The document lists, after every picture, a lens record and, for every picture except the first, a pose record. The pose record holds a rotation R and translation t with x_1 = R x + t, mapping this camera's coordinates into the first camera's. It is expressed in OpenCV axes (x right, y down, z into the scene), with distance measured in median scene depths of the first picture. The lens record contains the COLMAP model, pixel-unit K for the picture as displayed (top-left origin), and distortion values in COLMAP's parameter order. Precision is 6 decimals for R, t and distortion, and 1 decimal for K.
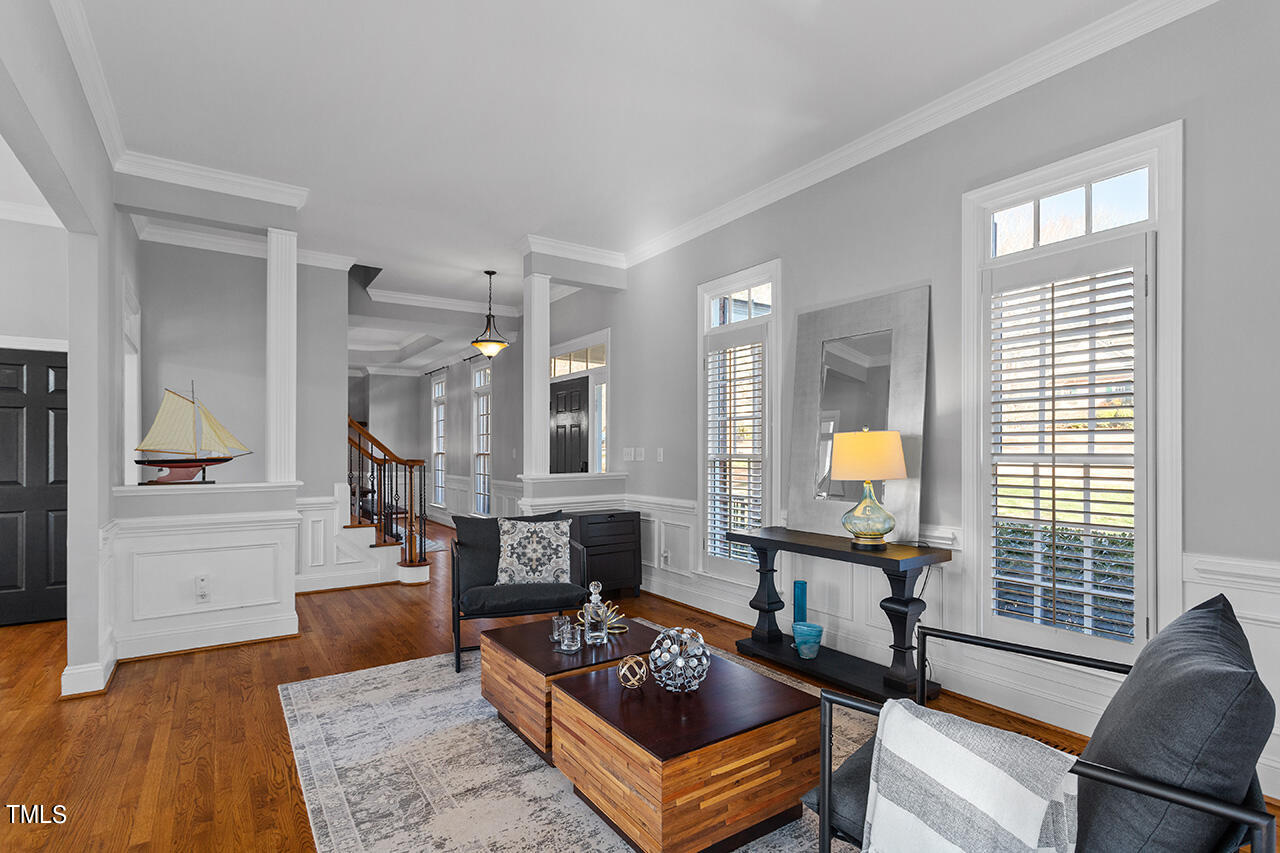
lens RADIAL K [[611.1, 0, 626.8], [0, 611.1, 445.7], [0, 0, 1]] dist [0.000710, 0.000129]
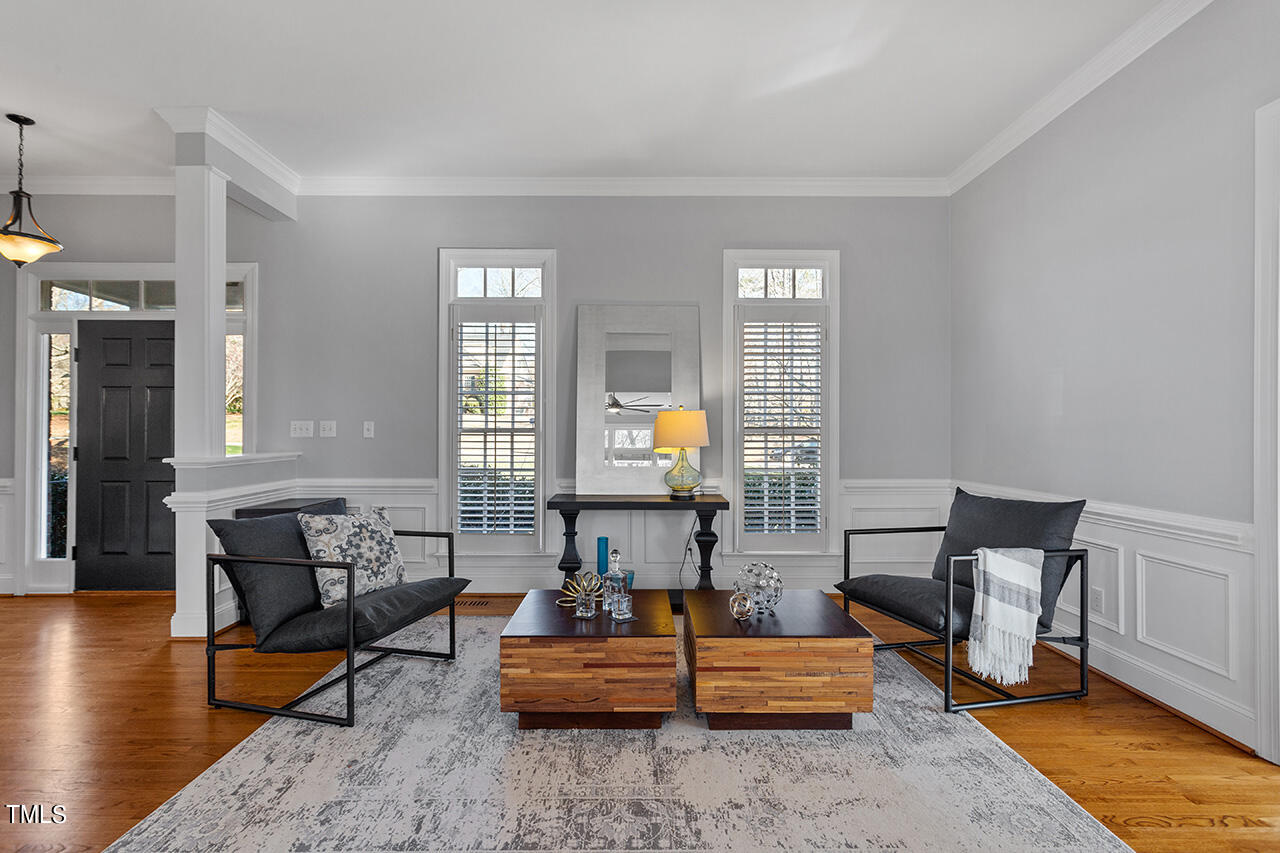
lens RADIAL K [[611.1, 0, 632.1], [0, 611.1, 428.7], [0, 0, 1]] dist [0.000710, 0.000129]
pose [[0.556896, 0.007665, 0.830547, -0.625680], [-0.008261, 0.999959, -0.003689, 0.018929], [-0.830541, -0.004806, 0.556936, 0.295484]]
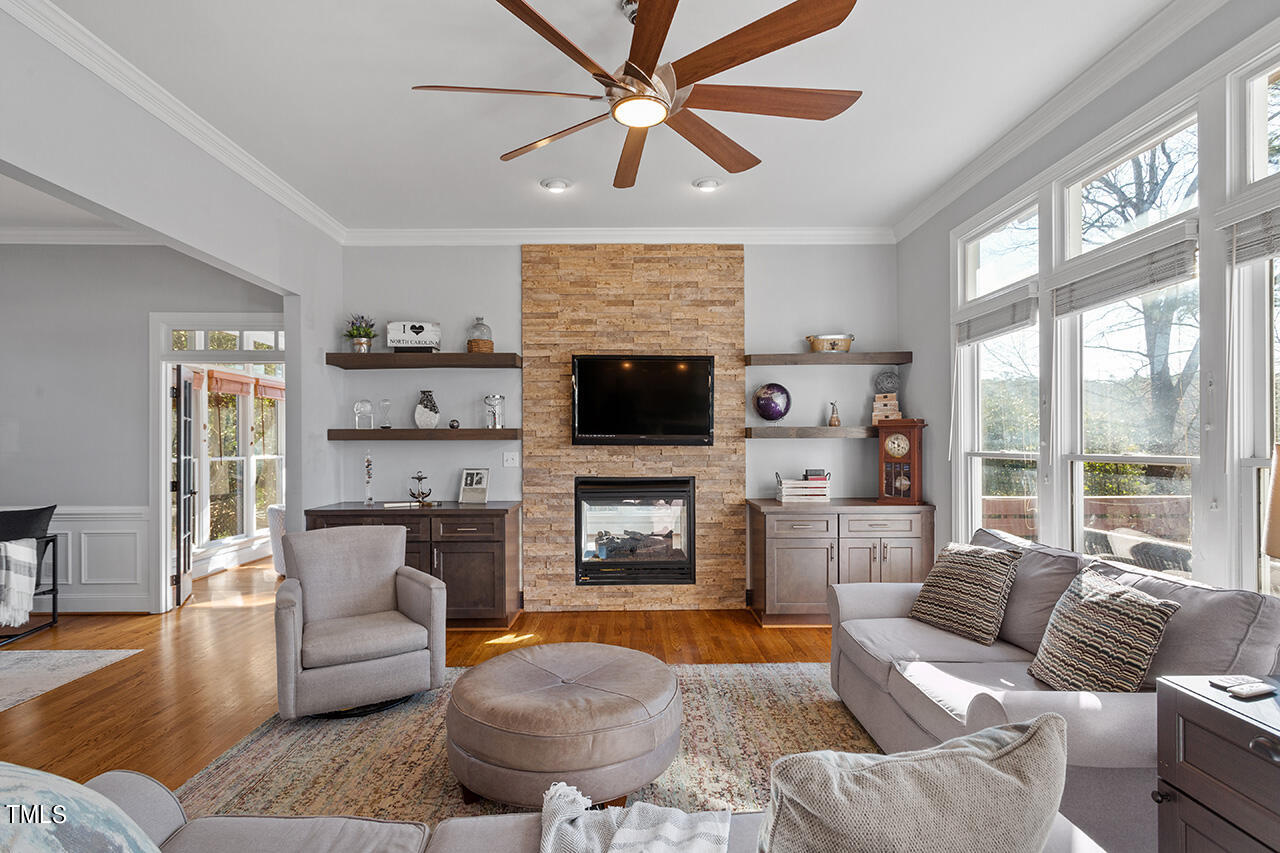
lens RADIAL K [[611.1, 0, 635.7], [0, 611.1, 433.1], [0, 0, 1]] dist [0.000710, 0.000129]
pose [[-0.837955, 0.012481, 0.545597, -1.540024], [0.002083, 0.999804, -0.019672, -0.029475], [-0.545736, -0.015347, -0.837817, 0.741746]]
